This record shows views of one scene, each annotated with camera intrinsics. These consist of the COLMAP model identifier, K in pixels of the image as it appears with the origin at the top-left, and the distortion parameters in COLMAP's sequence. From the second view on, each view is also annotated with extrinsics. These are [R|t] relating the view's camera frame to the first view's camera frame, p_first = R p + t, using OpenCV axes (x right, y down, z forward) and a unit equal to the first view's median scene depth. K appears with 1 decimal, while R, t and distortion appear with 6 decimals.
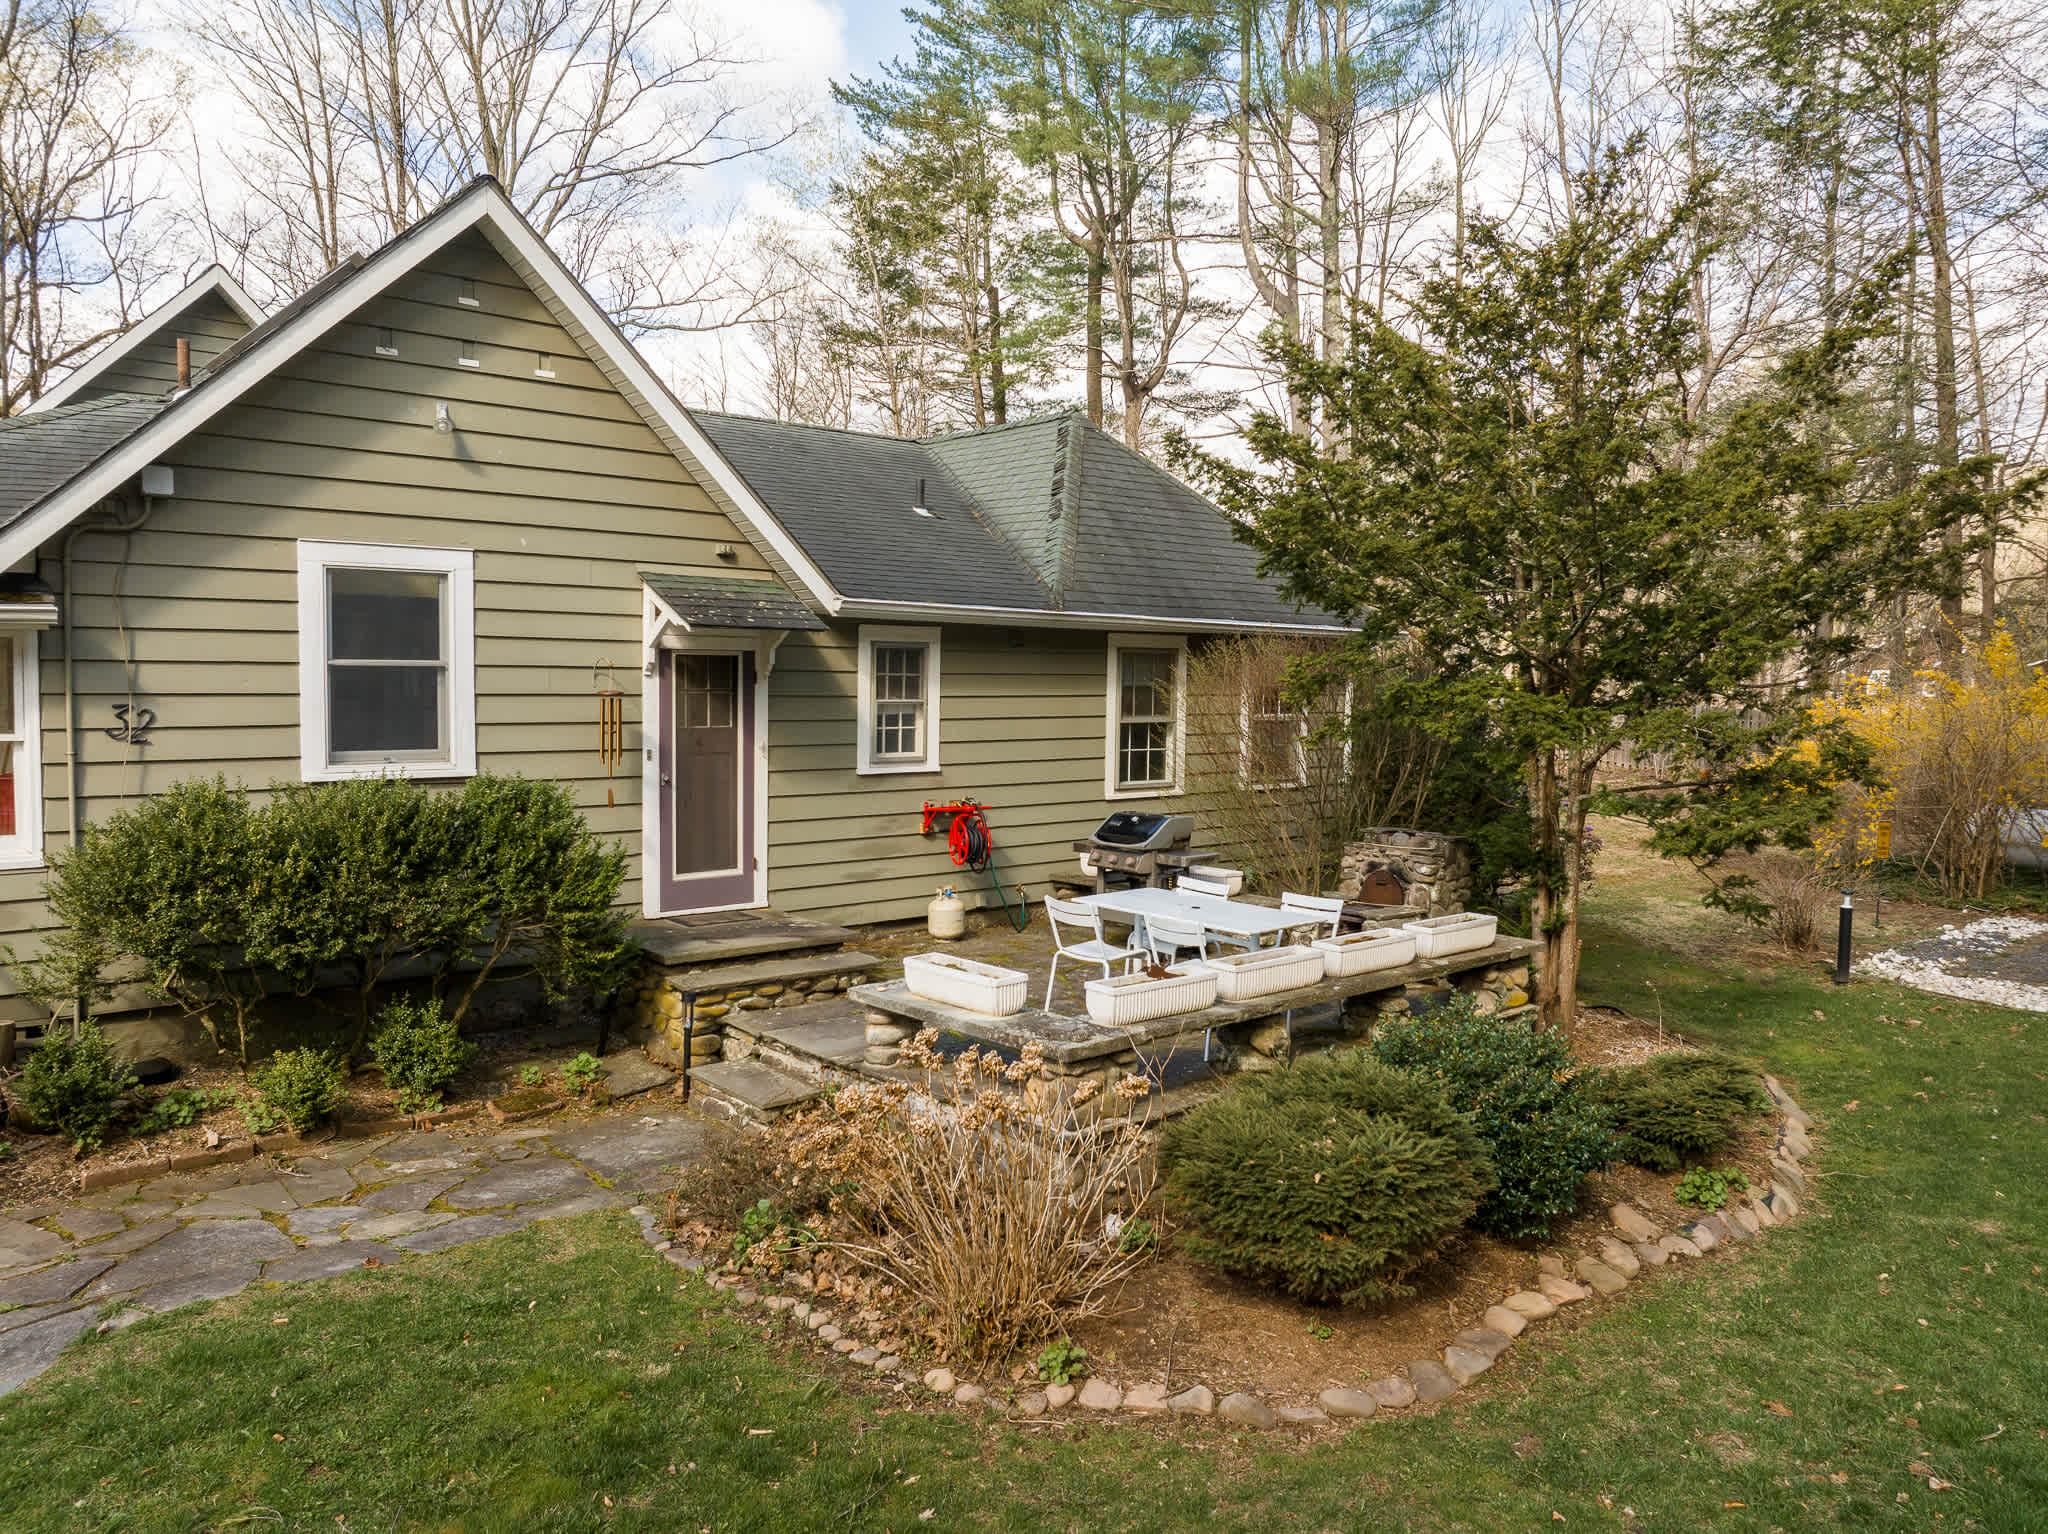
lens RADIAL K [[1407.9, 0, 1024.0], [0, 1407.9, 767.0], [0, 0, 1]] dist [-0.021300, -0.001340]
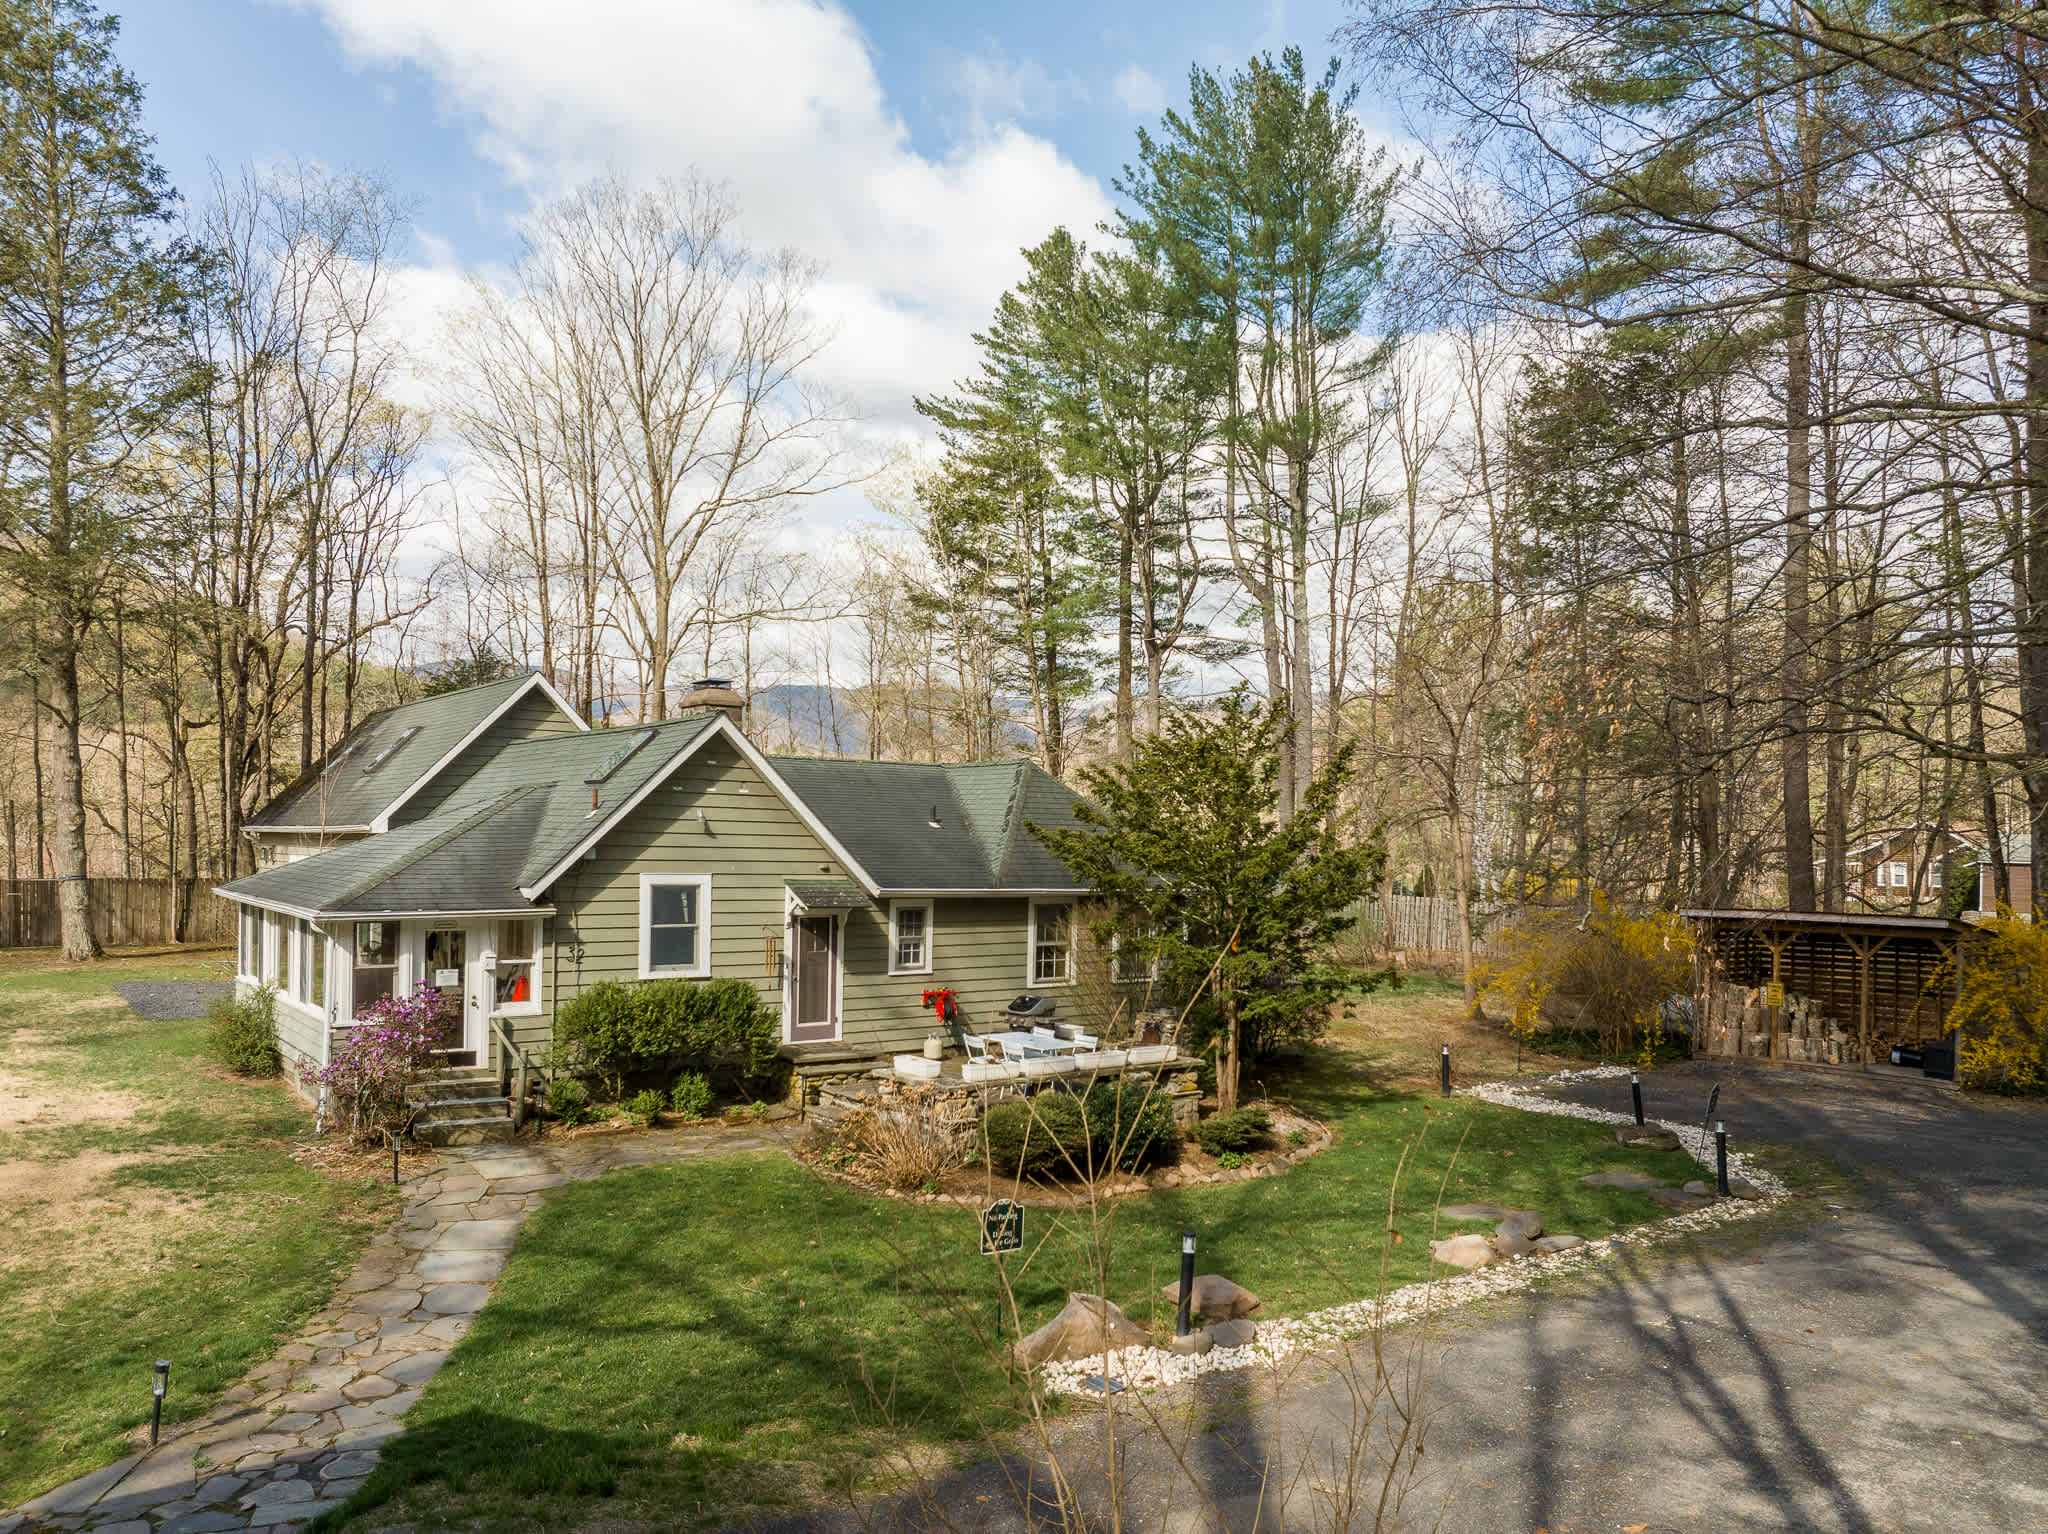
lens RADIAL K [[1470.8, 0, 1013.9], [0, 1470.8, 822.6], [0, 0, 1]] dist [-0.008574, -0.002878]
pose [[0.996728, 0.001704, -0.080815, 0.252500], [-0.008019, 0.996931, -0.077880, -0.054732], [0.080434, 0.078273, 0.993682, -1.190392]]
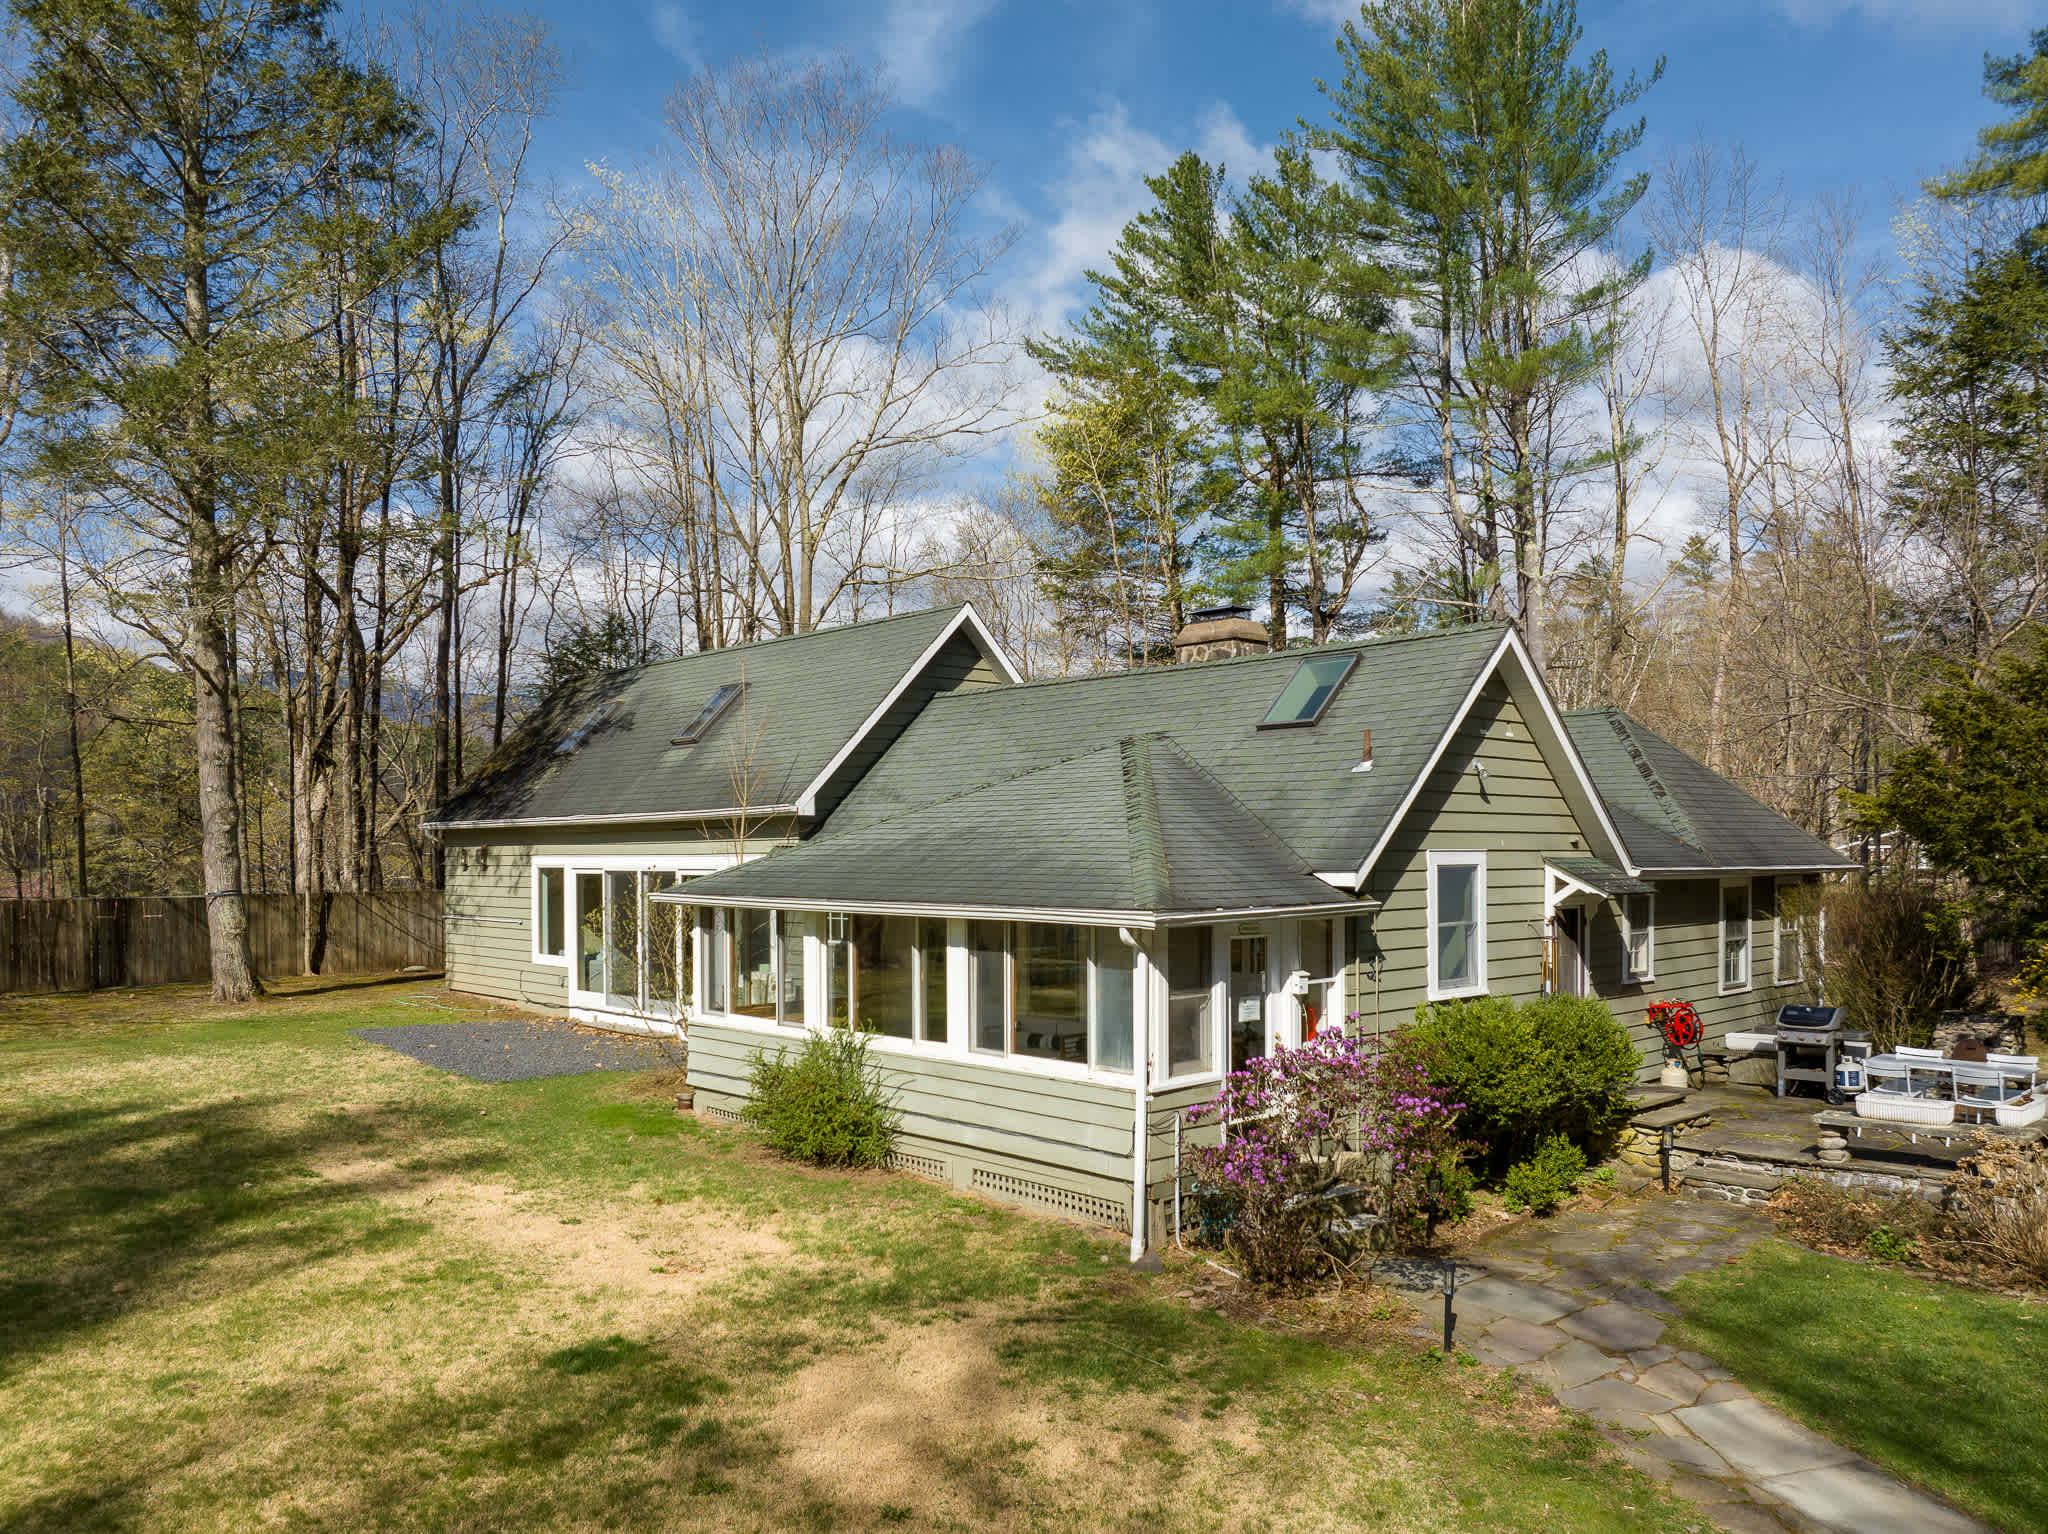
lens RADIAL K [[1444.5, 0, 1024.3], [0, 1444.5, 869.7], [0, 0, 1]] dist [-0.005252, -0.003304]
pose [[0.998917, -0.019851, 0.042080, -0.917960], [0.021924, 0.998539, -0.049394, -0.059902], [-0.041038, 0.050263, 0.997893, -0.561233]]
